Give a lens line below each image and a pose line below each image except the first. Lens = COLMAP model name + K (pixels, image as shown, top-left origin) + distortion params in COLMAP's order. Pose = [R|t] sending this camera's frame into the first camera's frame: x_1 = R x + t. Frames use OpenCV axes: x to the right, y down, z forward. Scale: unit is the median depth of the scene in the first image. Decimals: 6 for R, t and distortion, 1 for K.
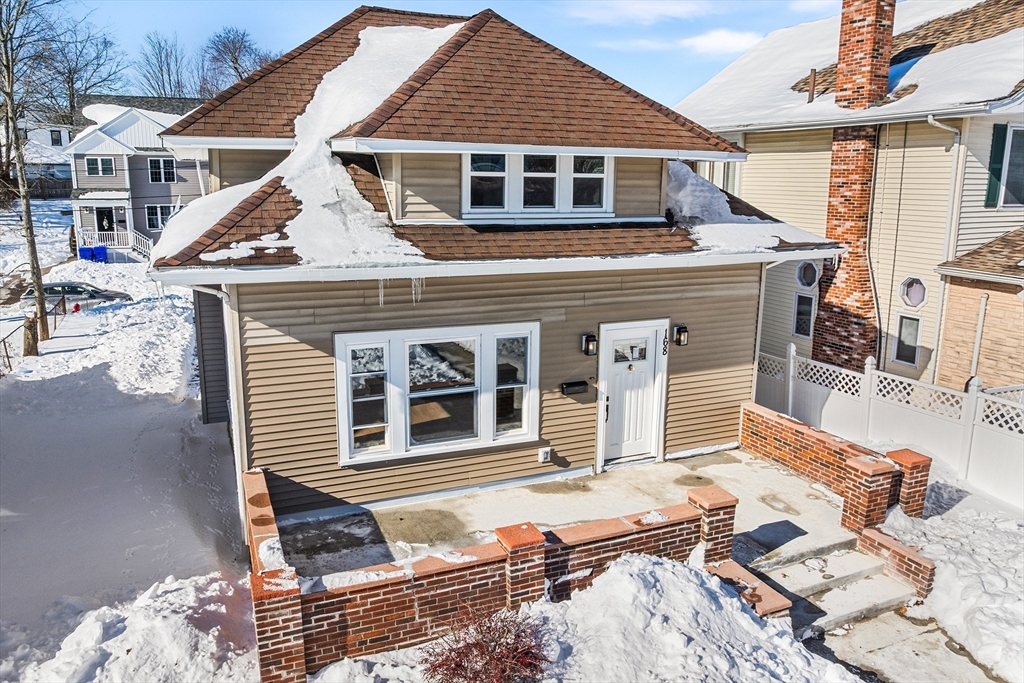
lens RADIAL K [[751.1, 0, 511.6], [0, 751.1, 340.1], [0, 0, 1]] dist [-0.041798, 0.002023]
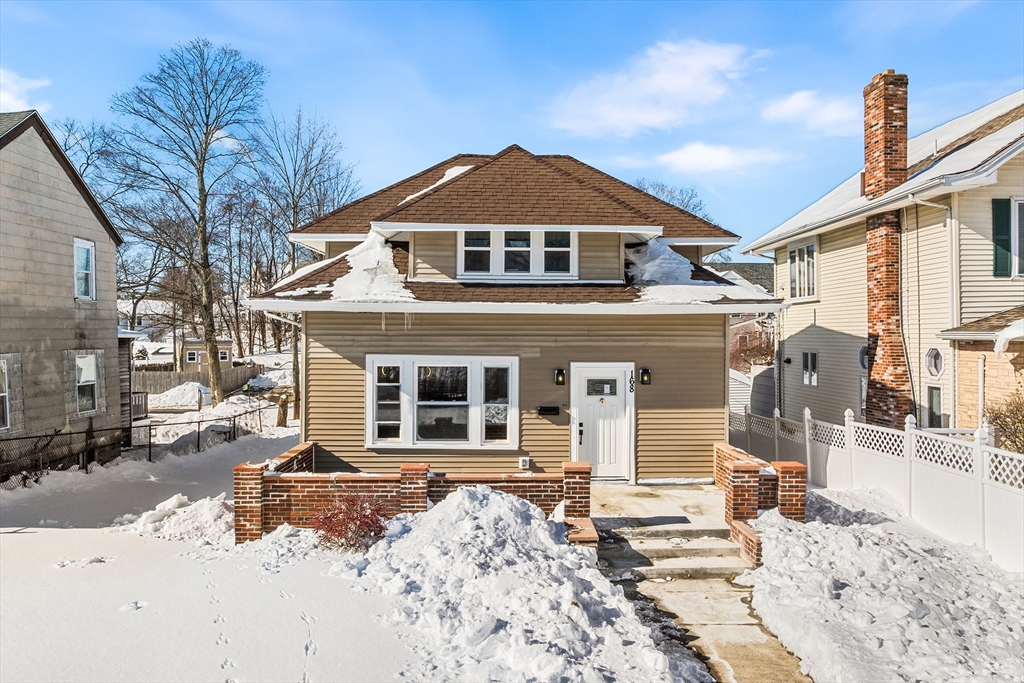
lens RADIAL K [[751.1, 0, 516.4], [0, 751.1, 337.9], [0, 0, 1]] dist [-0.041798, 0.002023]
pose [[0.924733, -0.005628, -0.380576, 0.559542], [-0.076735, 0.976603, -0.200894, 0.218274], [0.372802, 0.214977, 0.902665, -0.219894]]
